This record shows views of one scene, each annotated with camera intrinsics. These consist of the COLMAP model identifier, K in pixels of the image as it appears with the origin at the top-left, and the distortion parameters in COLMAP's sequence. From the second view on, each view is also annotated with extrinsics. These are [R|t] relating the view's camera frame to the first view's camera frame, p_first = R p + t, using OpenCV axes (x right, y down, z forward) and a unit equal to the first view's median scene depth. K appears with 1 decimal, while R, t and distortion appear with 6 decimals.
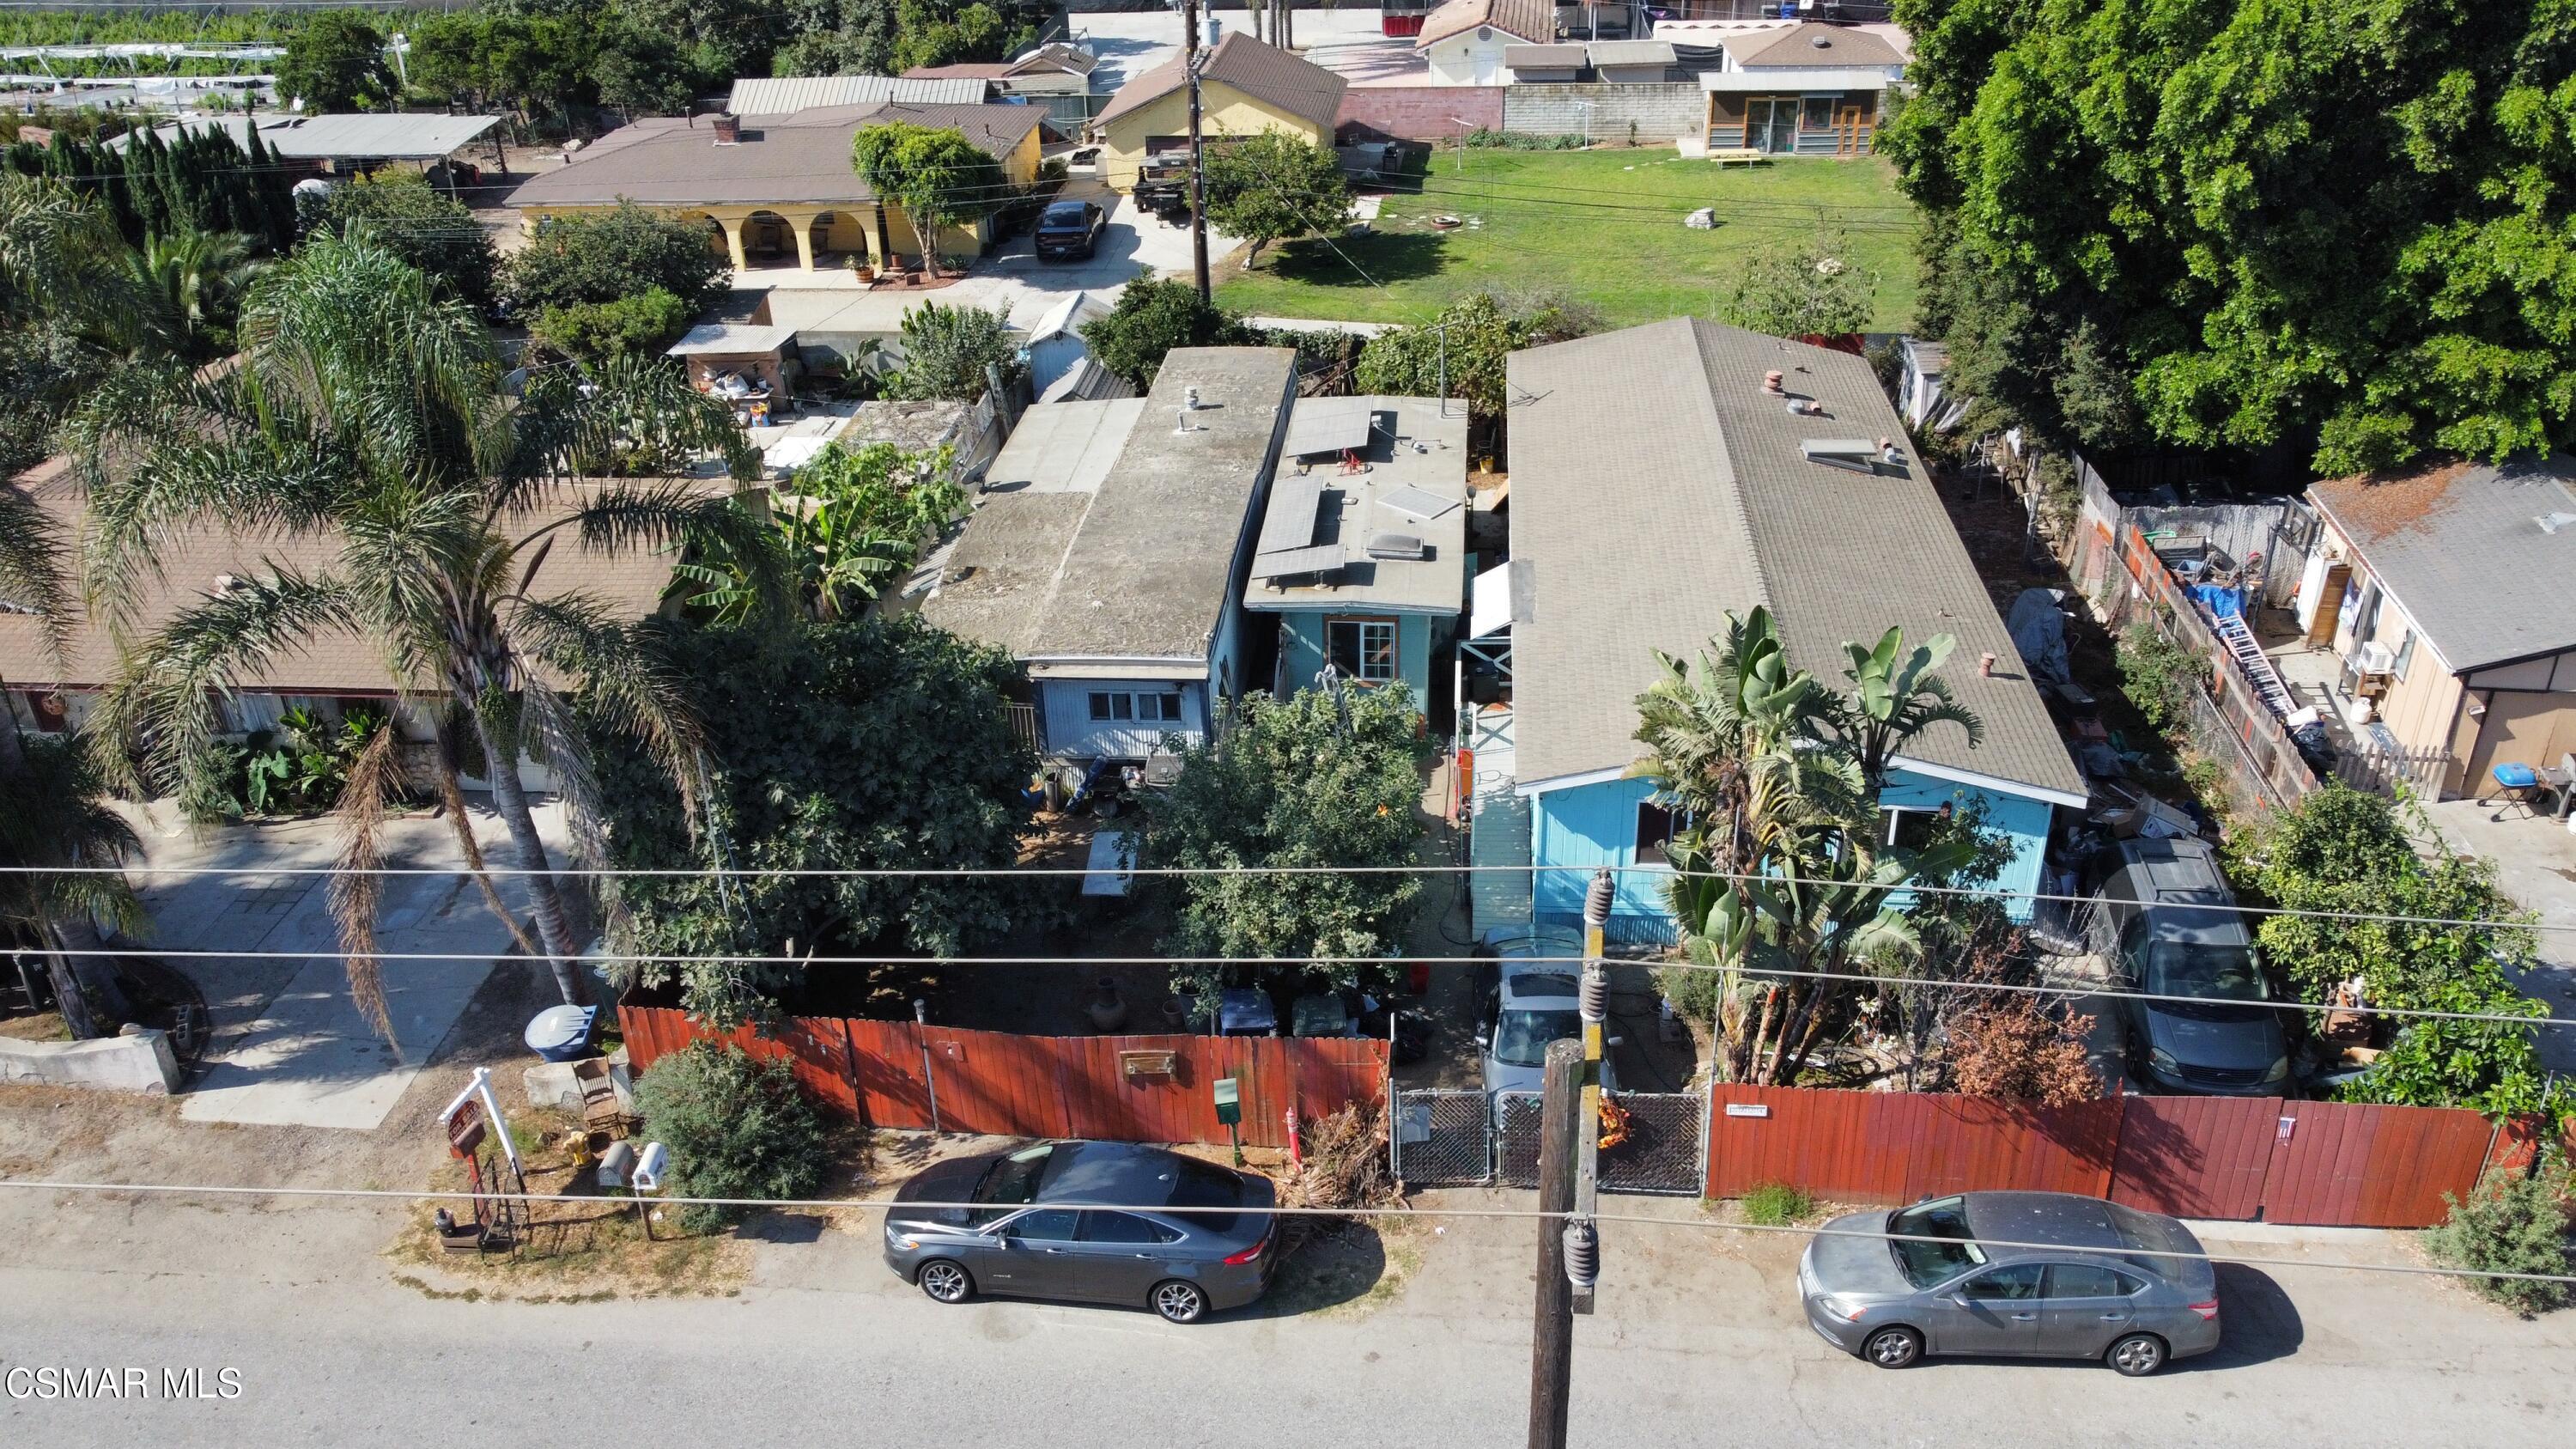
lens RADIAL K [[1947.1, 0, 1286.3], [0, 1947.1, 724.7], [0, 0, 1]] dist [-0.002641, -0.007238]
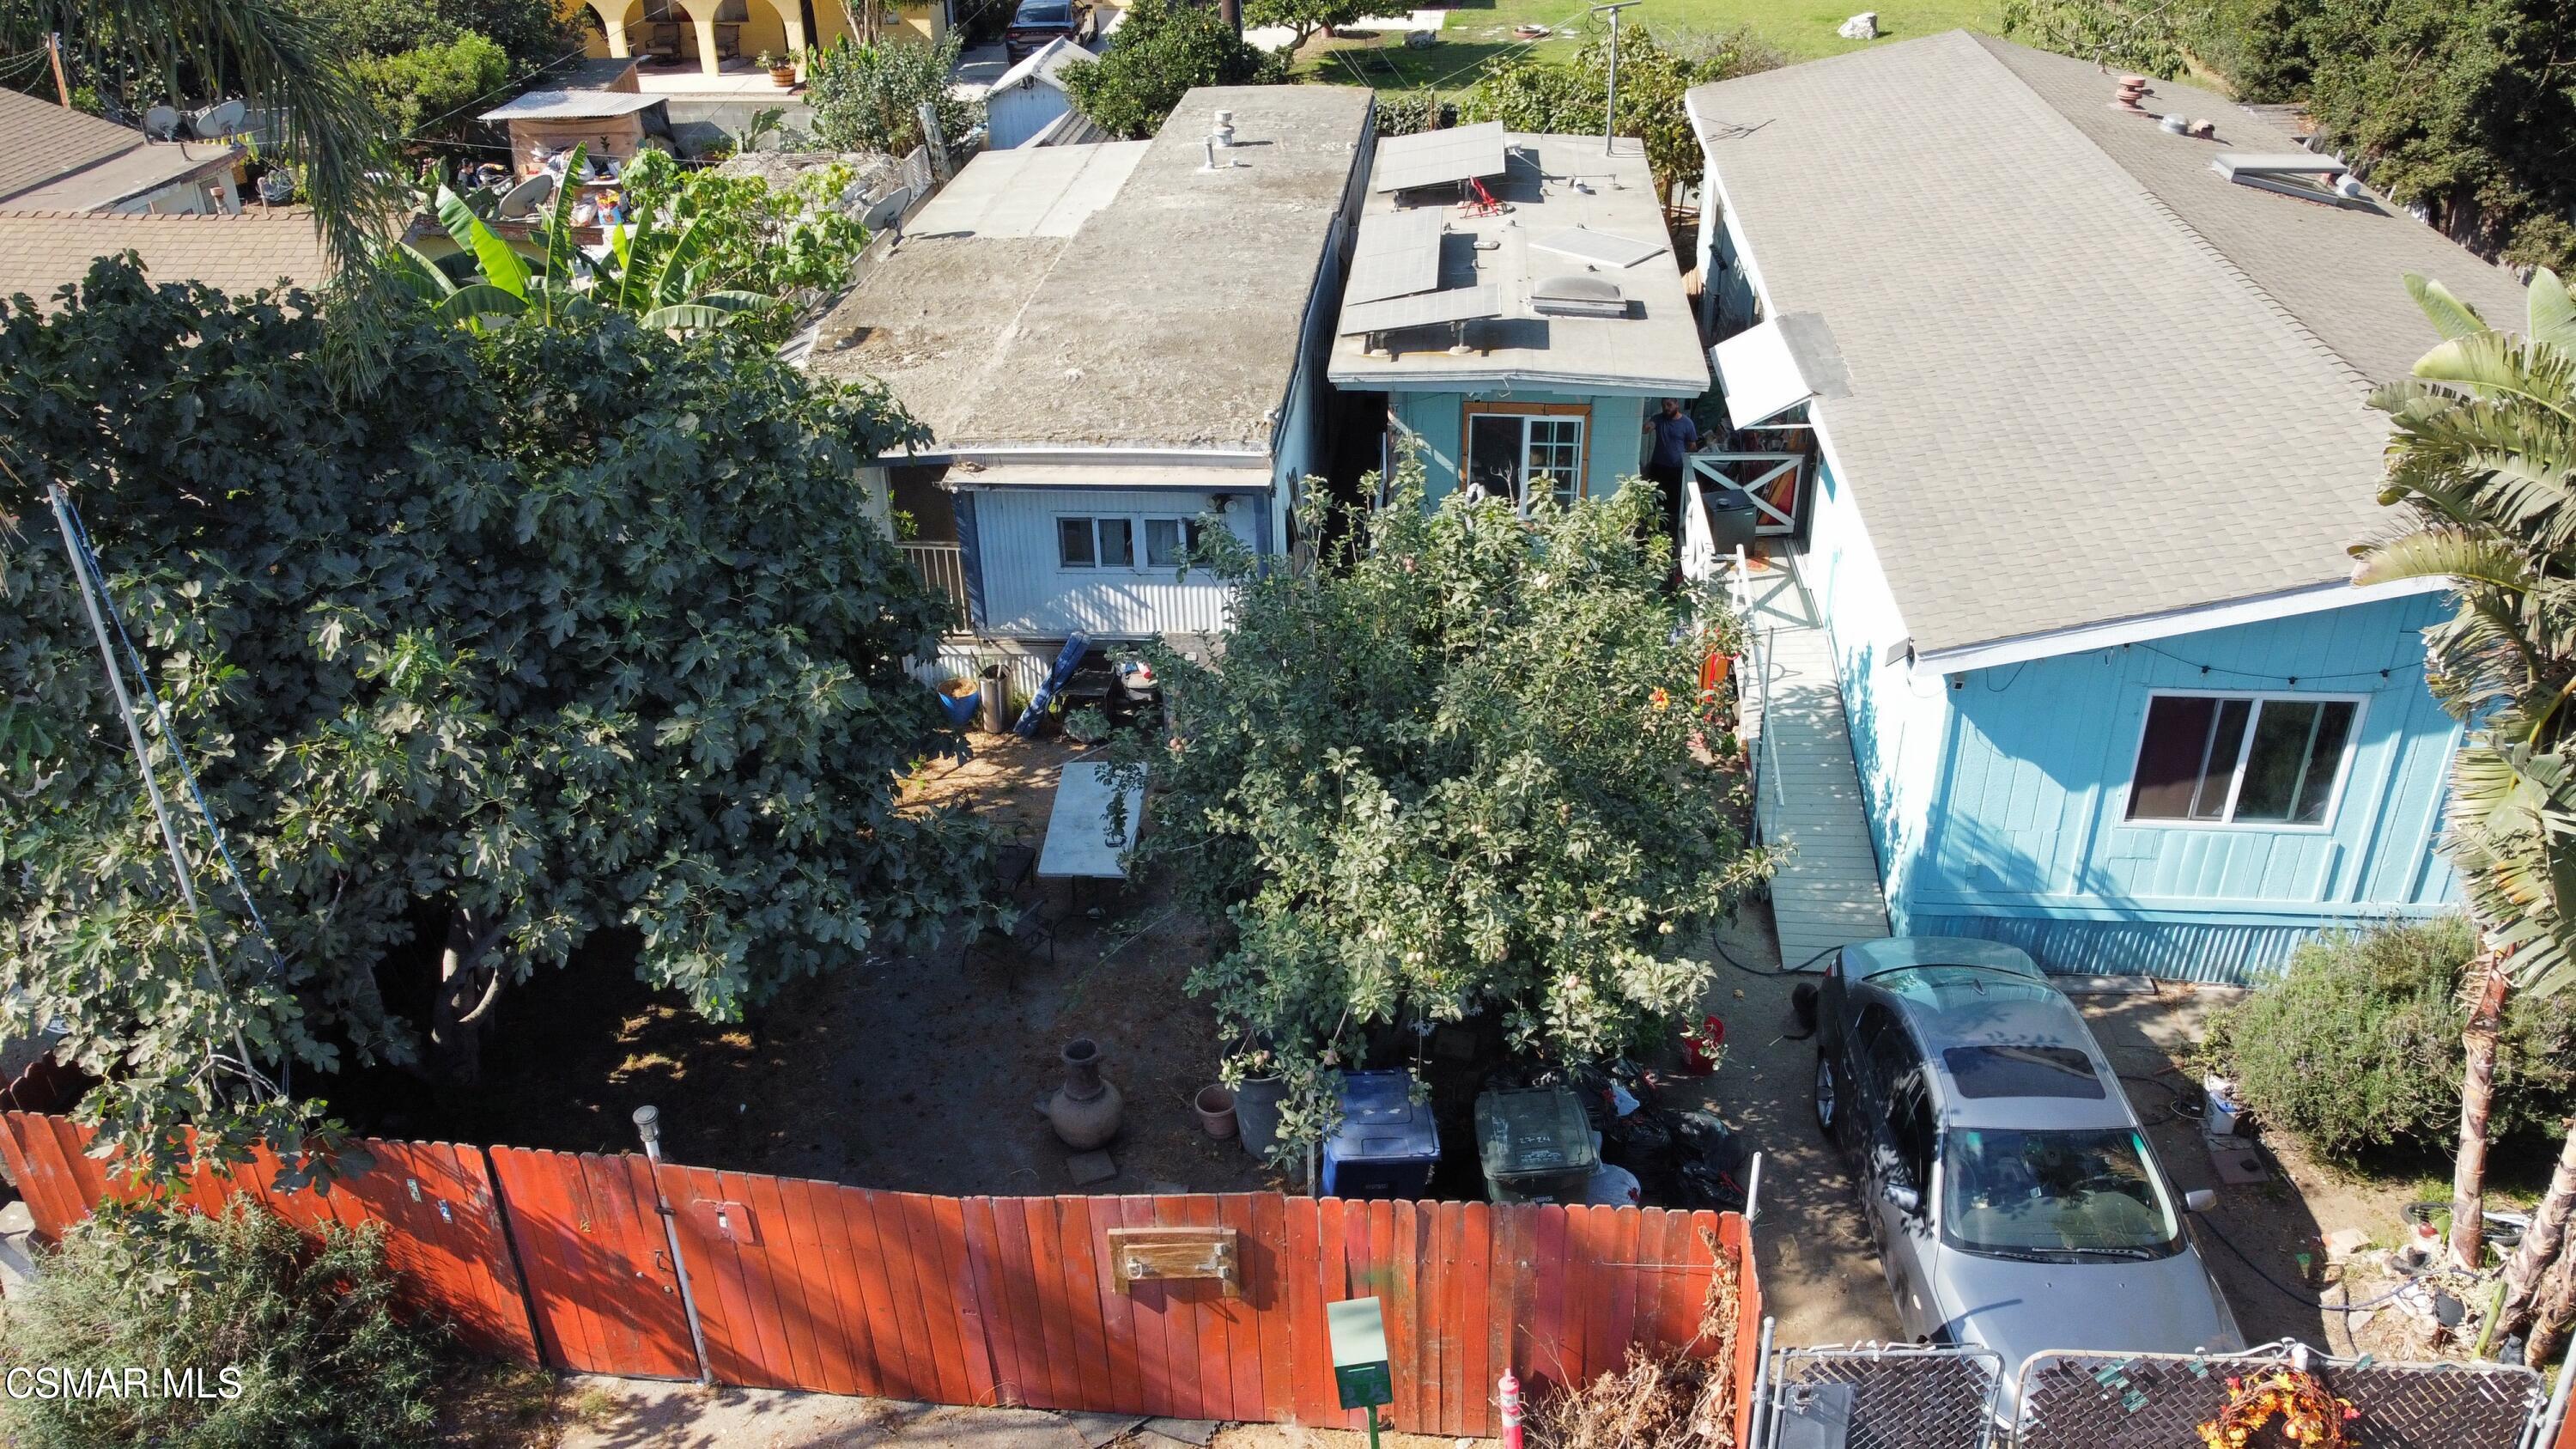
lens RADIAL K [[1947.1, 0, 1284.6], [0, 1947.1, 729.3], [0, 0, 1]] dist [-0.002641, -0.007238]
pose [[0.999966, 0.007194, 0.003913, -0.037958], [-0.007209, 0.999967, 0.003742, 0.042637], [-0.003886, -0.003770, 0.999985, 0.442120]]
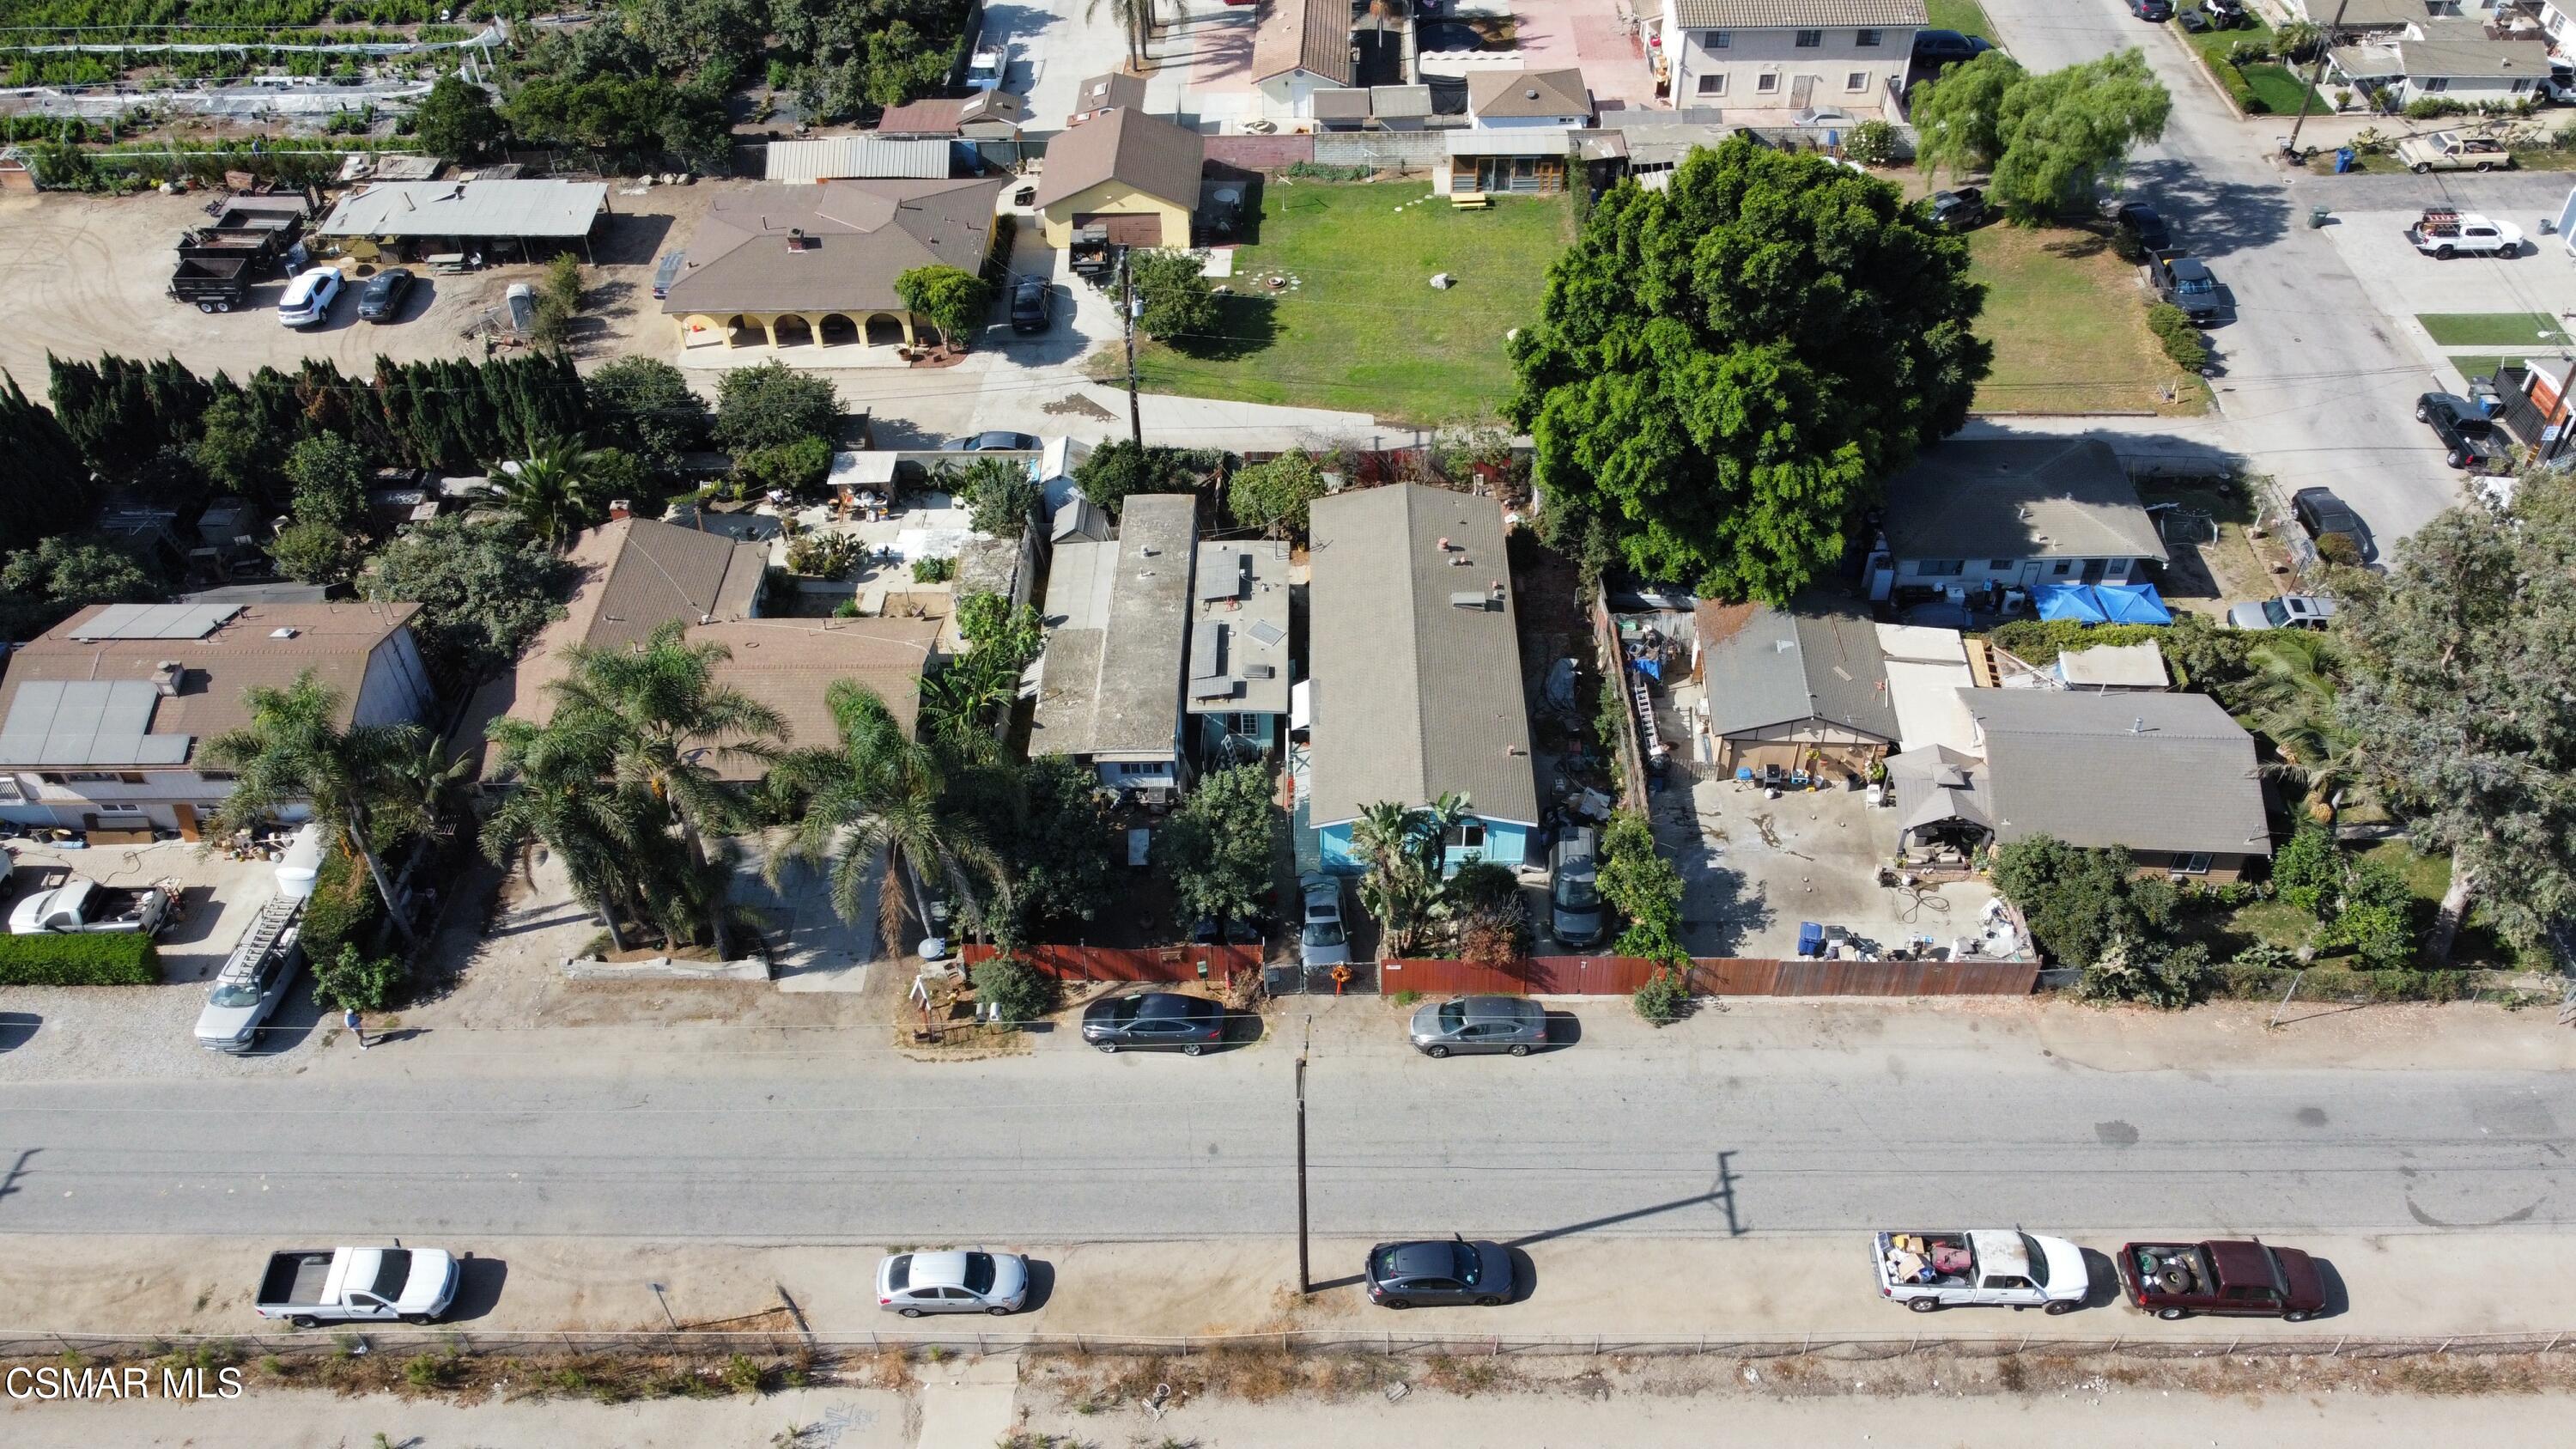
lens RADIAL K [[1947.1, 0, 1293.6], [0, 1947.1, 717.7], [0, 0, 1]] dist [-0.002641, -0.007238]
pose [[0.996280, -0.048338, 0.071346, -0.061047], [0.030340, 0.971615, 0.234612, -0.585846], [-0.080662, -0.231575, 0.969467, -1.159140]]
